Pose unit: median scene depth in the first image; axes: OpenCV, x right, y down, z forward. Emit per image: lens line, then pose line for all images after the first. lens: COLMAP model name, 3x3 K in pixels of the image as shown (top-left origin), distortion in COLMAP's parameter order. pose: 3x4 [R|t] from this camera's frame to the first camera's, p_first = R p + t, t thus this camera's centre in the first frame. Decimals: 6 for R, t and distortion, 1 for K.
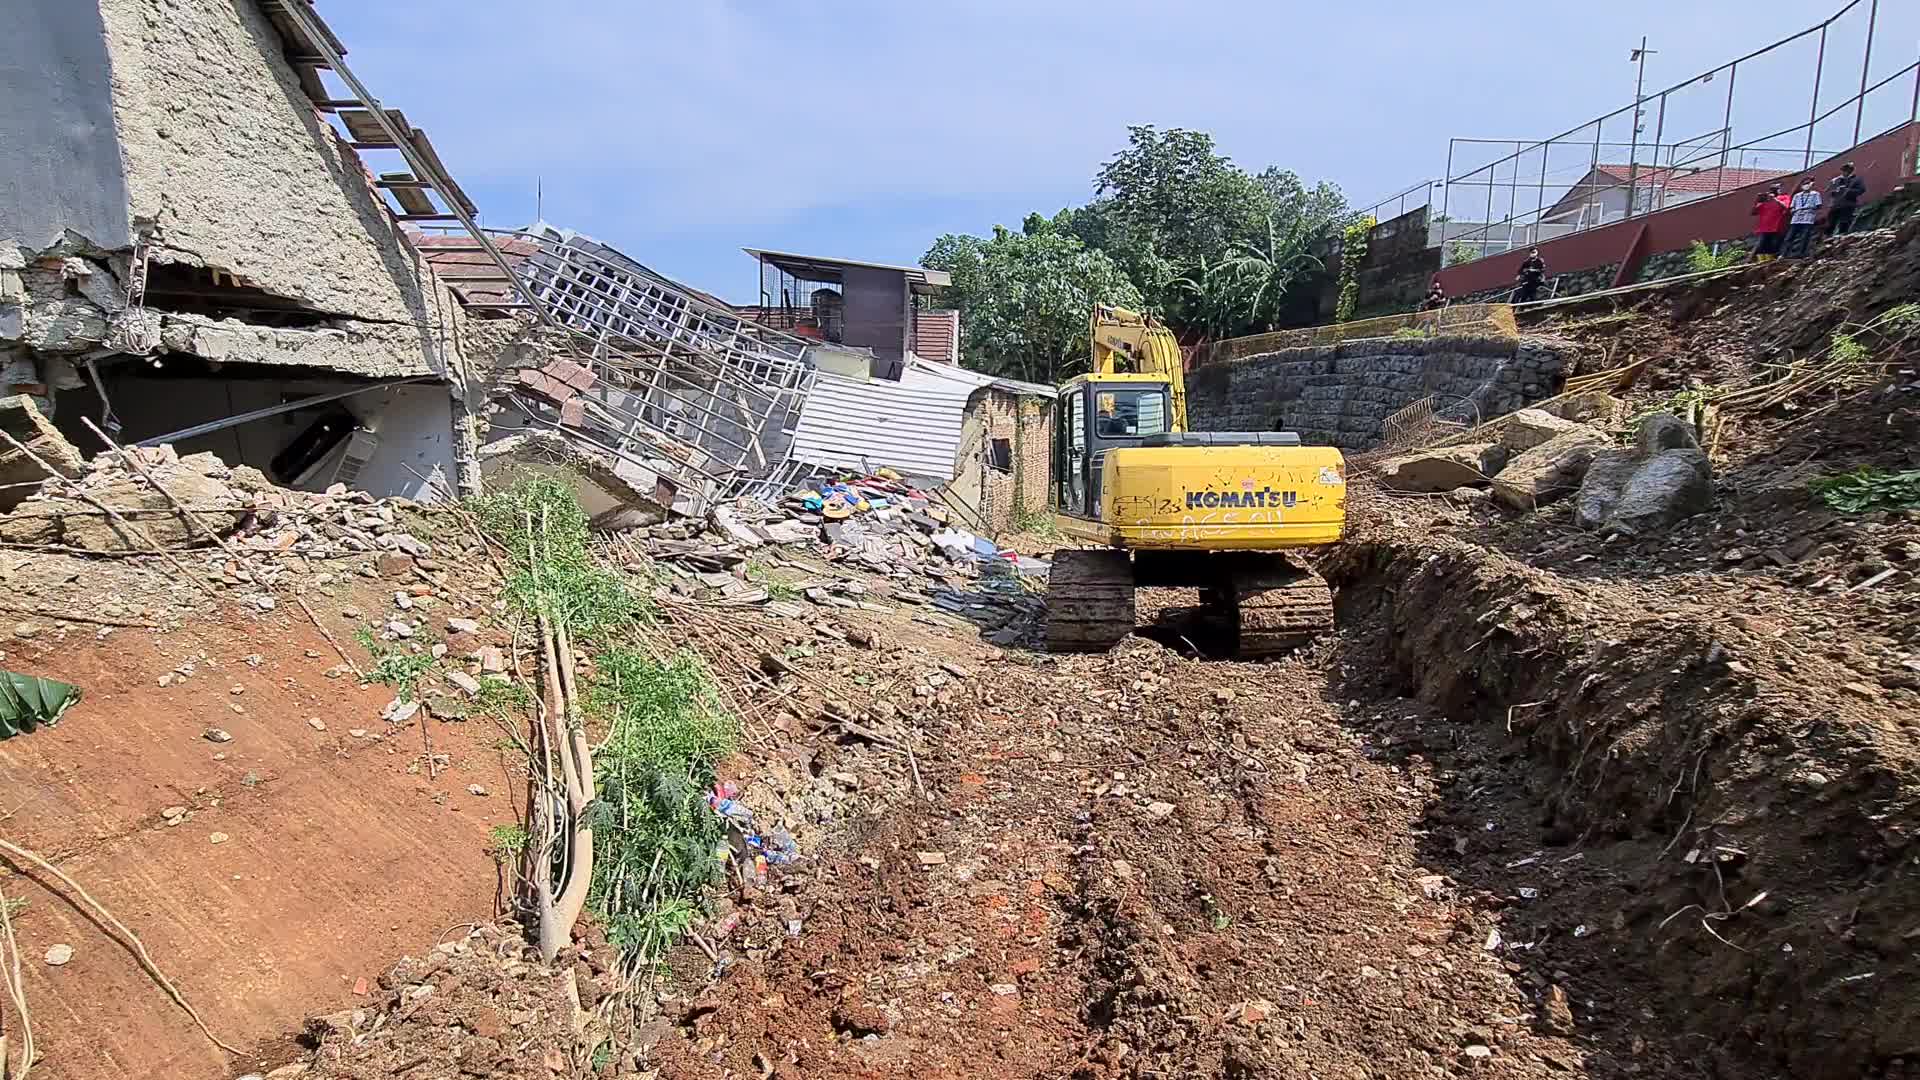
lens RADIAL K [[915.5, 0, 946.5], [0, 915.5, 557.3], [0, 0, 1]] dist [0.001272, -0.001516]
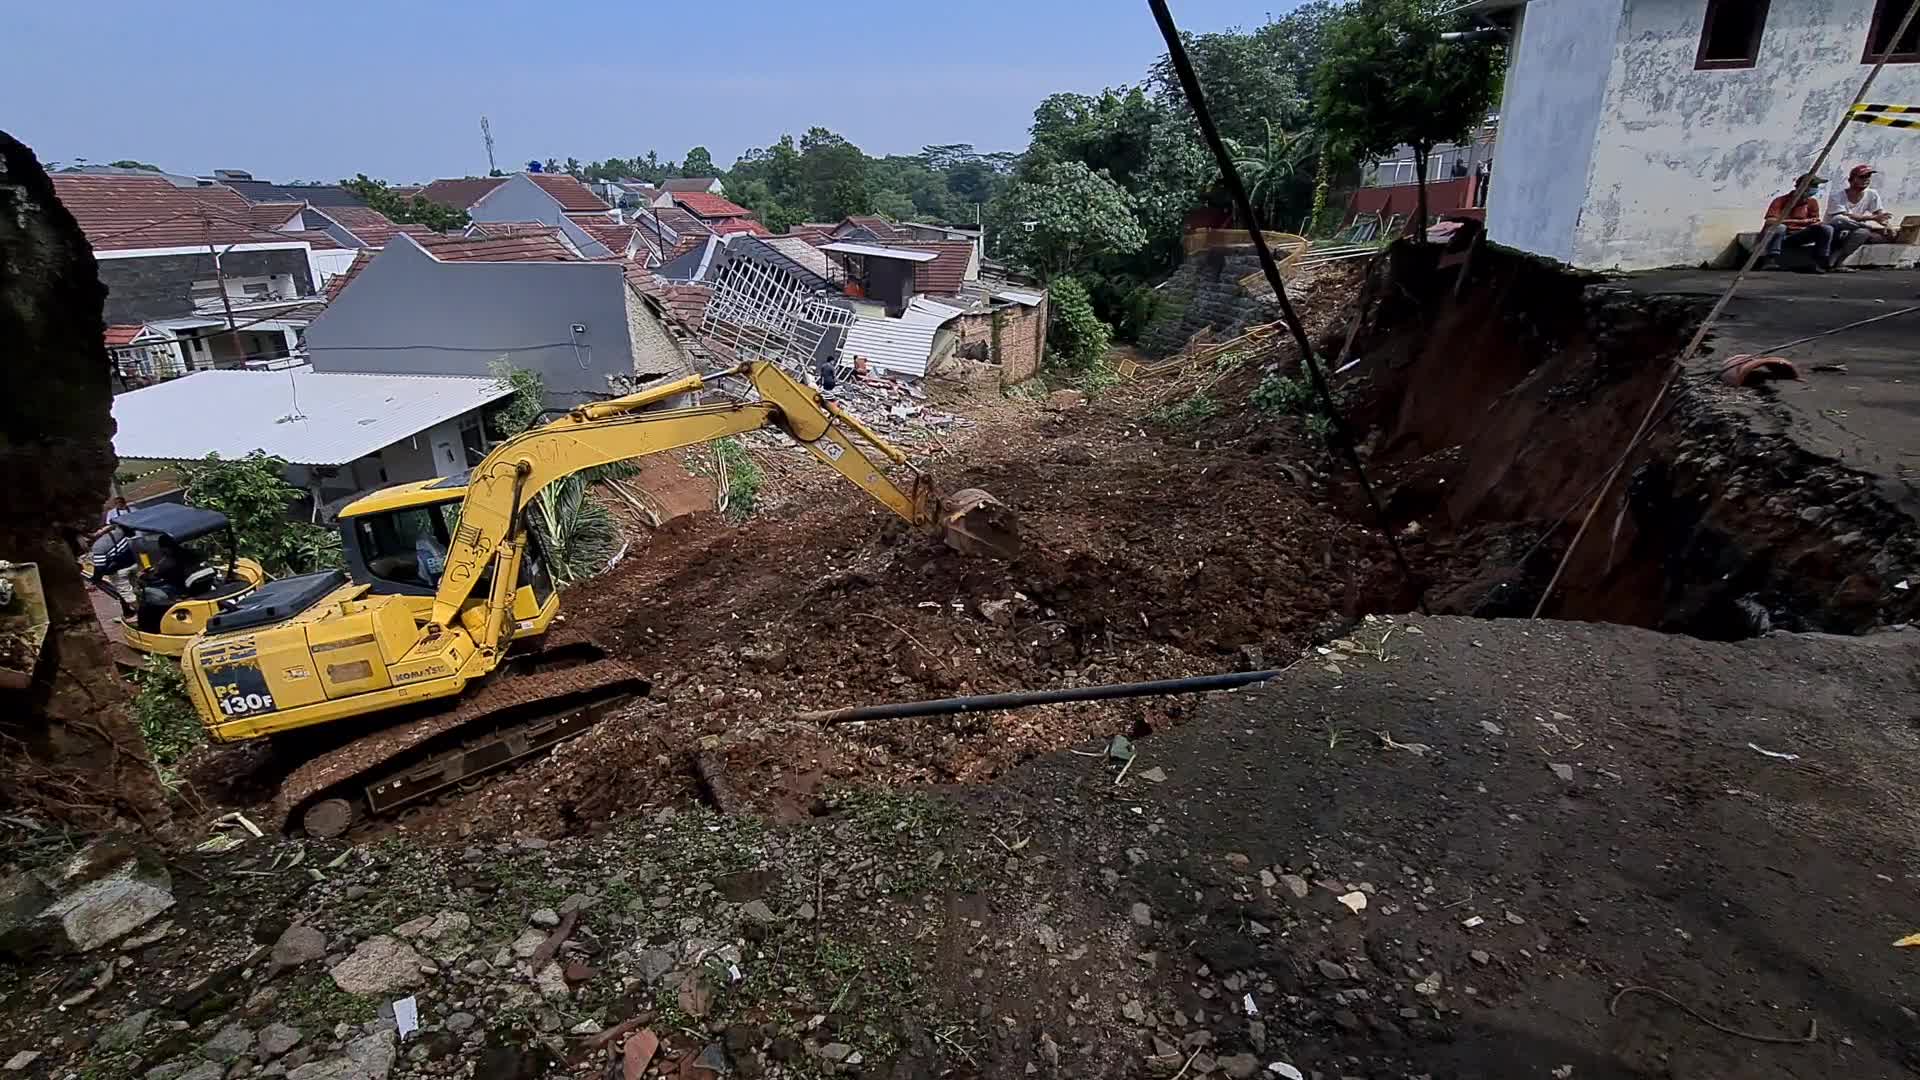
lens RADIAL K [[915.5, 0, 946.5], [0, 915.5, 557.3], [0, 0, 1]] dist [0.001272, -0.001516]
pose [[0.982800, 0.049223, -0.177991, 0.398551], [-0.012481, 0.979323, 0.201916, -0.098109], [0.184250, -0.196221, 0.963094, -0.866251]]
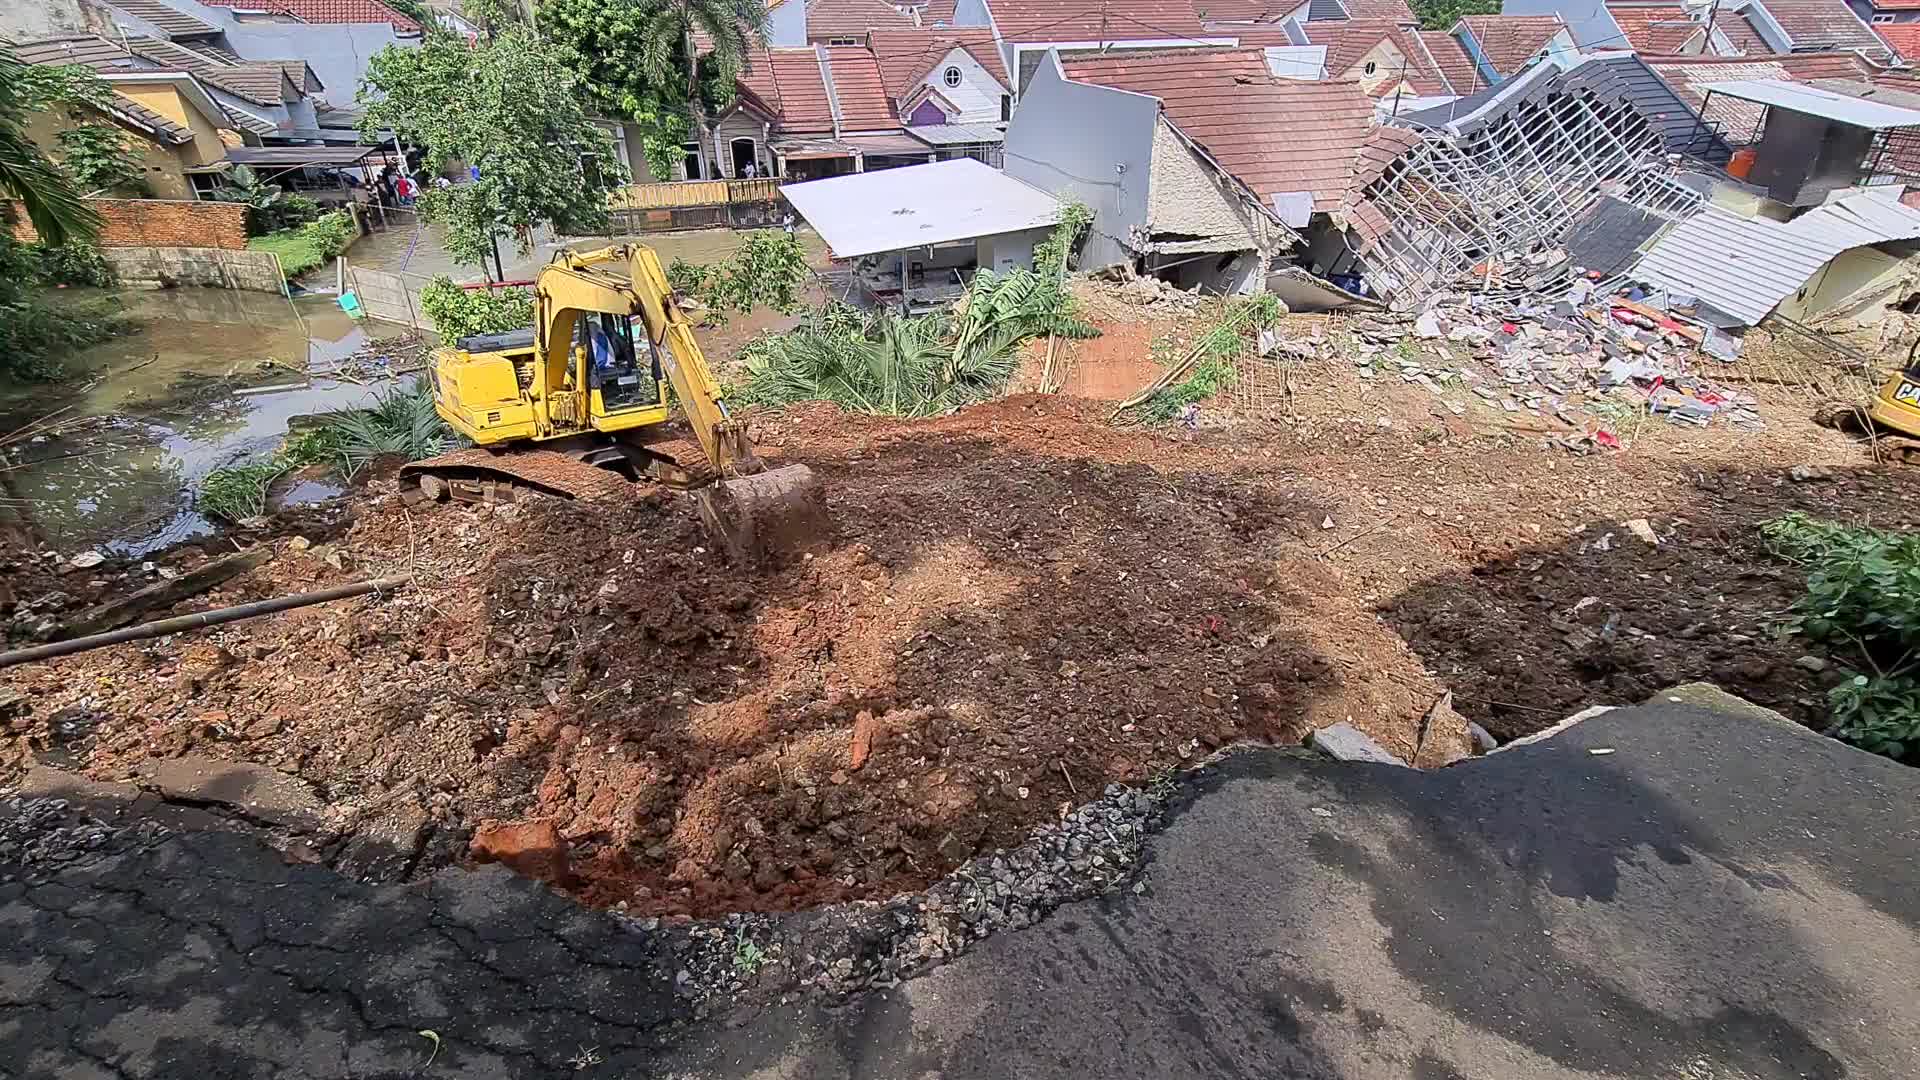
lens RADIAL K [[915.5, 0, 946.5], [0, 915.5, 557.3], [0, 0, 1]] dist [0.001272, -0.001516]
pose [[0.302892, 0.488374, -0.818381, 0.762455], [-0.140981, 0.872233, 0.468331, -0.220728], [0.942540, -0.026478, 0.333044, -0.332434]]
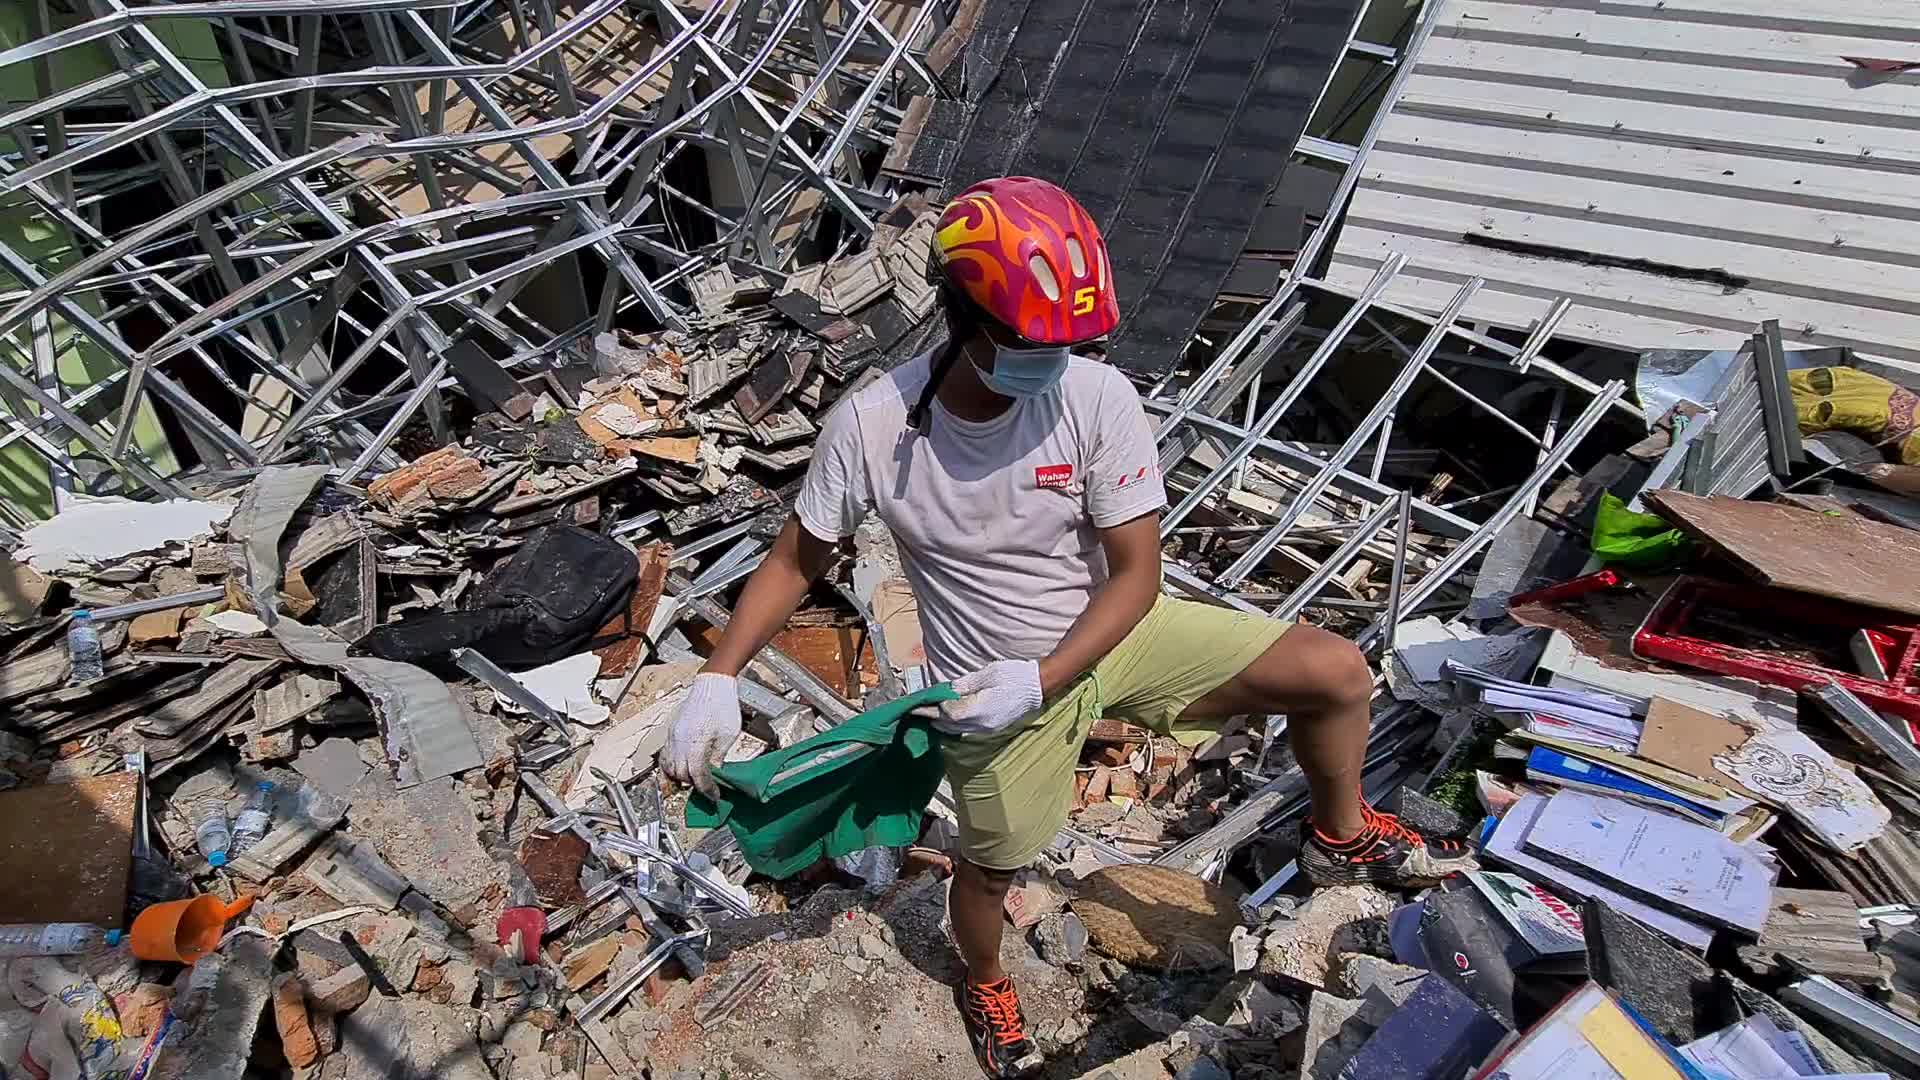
lens RADIAL K [[915.5, 0, 946.5], [0, 915.5, 557.3], [0, 0, 1]] dist [0.001272, -0.001516]
pose [[0.843904, 0.201976, -0.497024, -0.117077], [-0.048210, 0.951229, 0.304695, -0.104167], [0.534324, -0.233172, 0.812483, 0.727925]]
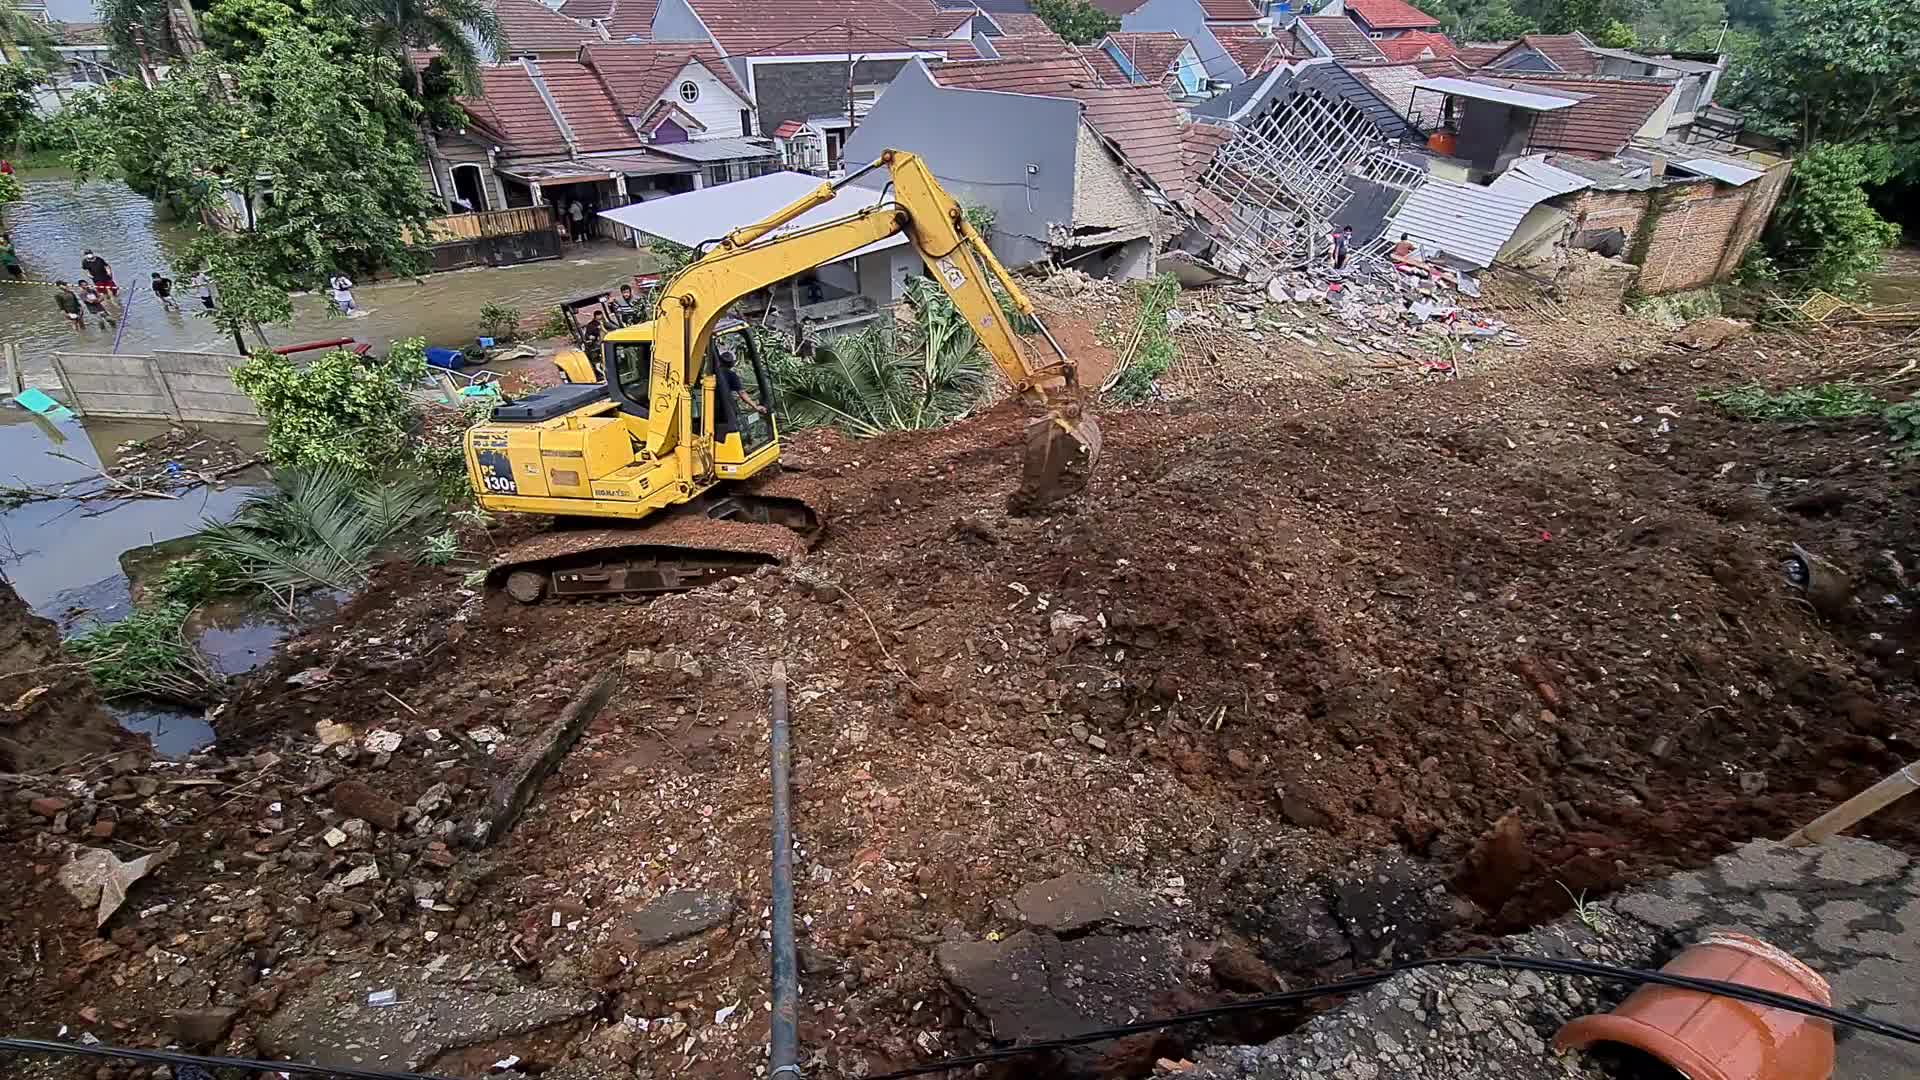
lens RADIAL K [[915.5, 0, 946.5], [0, 915.5, 557.3], [0, 0, 1]] dist [0.001272, -0.001516]
pose [[0.650946, 0.380569, -0.656839, 0.570142], [-0.116730, 0.905148, 0.408756, -0.159120], [0.750096, -0.189405, 0.633626, -0.653978]]
